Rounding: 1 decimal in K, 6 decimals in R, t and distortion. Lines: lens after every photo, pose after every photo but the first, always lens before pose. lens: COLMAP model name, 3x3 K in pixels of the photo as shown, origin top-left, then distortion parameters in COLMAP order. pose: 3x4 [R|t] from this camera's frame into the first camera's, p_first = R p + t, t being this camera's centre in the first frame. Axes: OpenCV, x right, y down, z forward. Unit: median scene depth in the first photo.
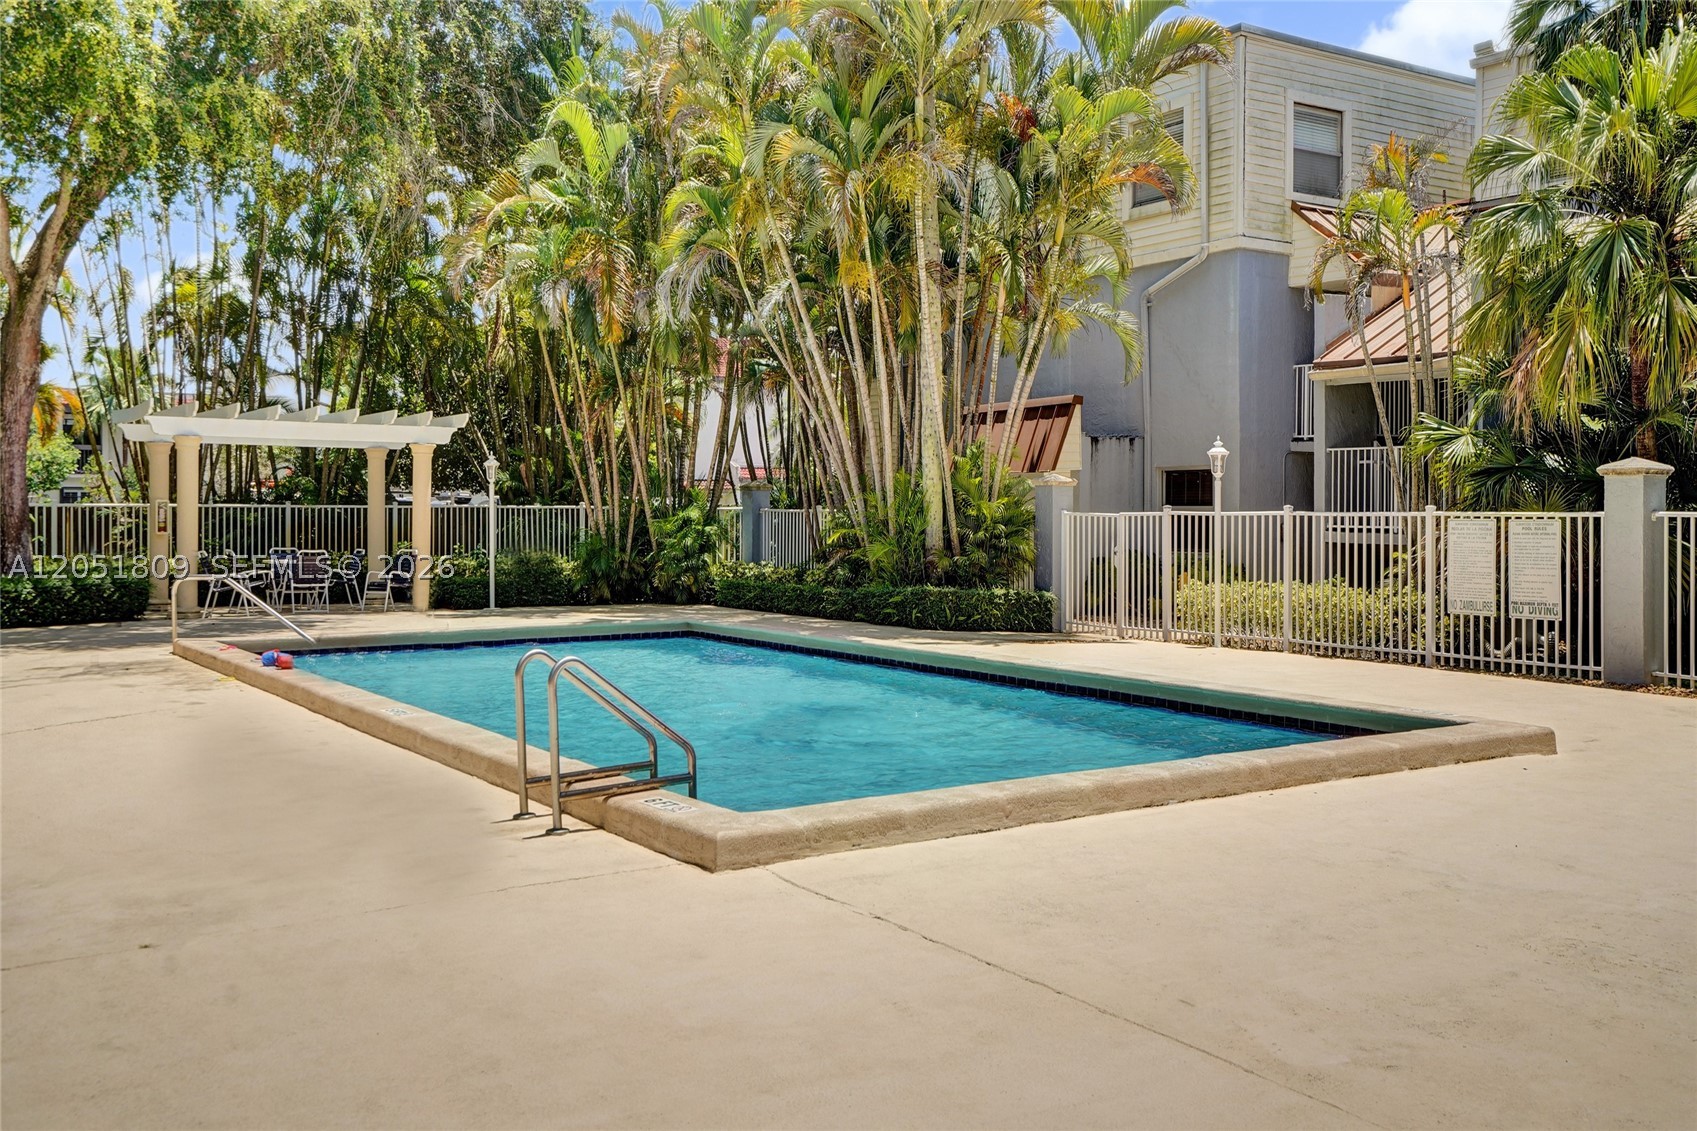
lens RADIAL K [[1578.9, 0, 848.9], [0, 1578.9, 560.4], [0, 0, 1]] dist [-0.016742, 0.000000]
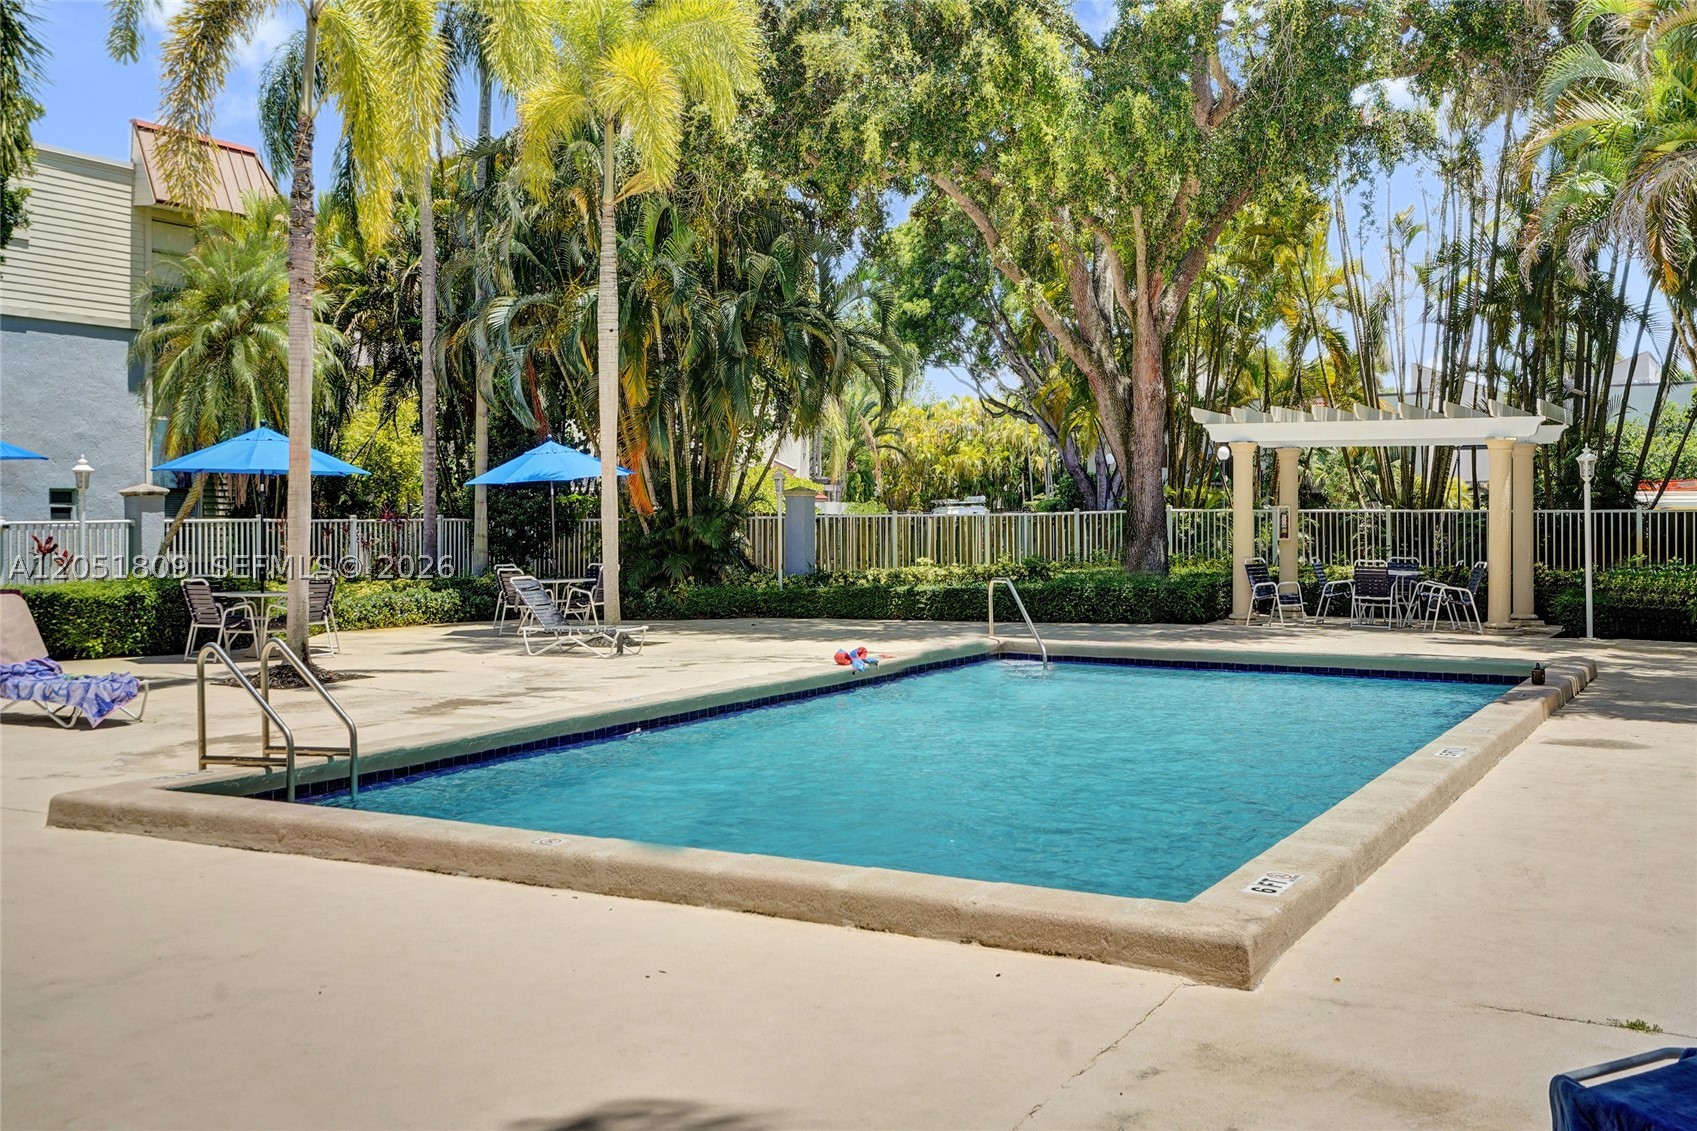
lens RADIAL K [[1683.9, 0, 848.1], [0, 1683.9, 559.5], [0, 0, 1]] dist [0.019520, 0.000000]
pose [[0.466508, 0.022252, -0.884237, 0.522800], [-0.026554, 0.999585, 0.011145, -0.012787], [0.884118, 0.018281, 0.466906, 0.371337]]
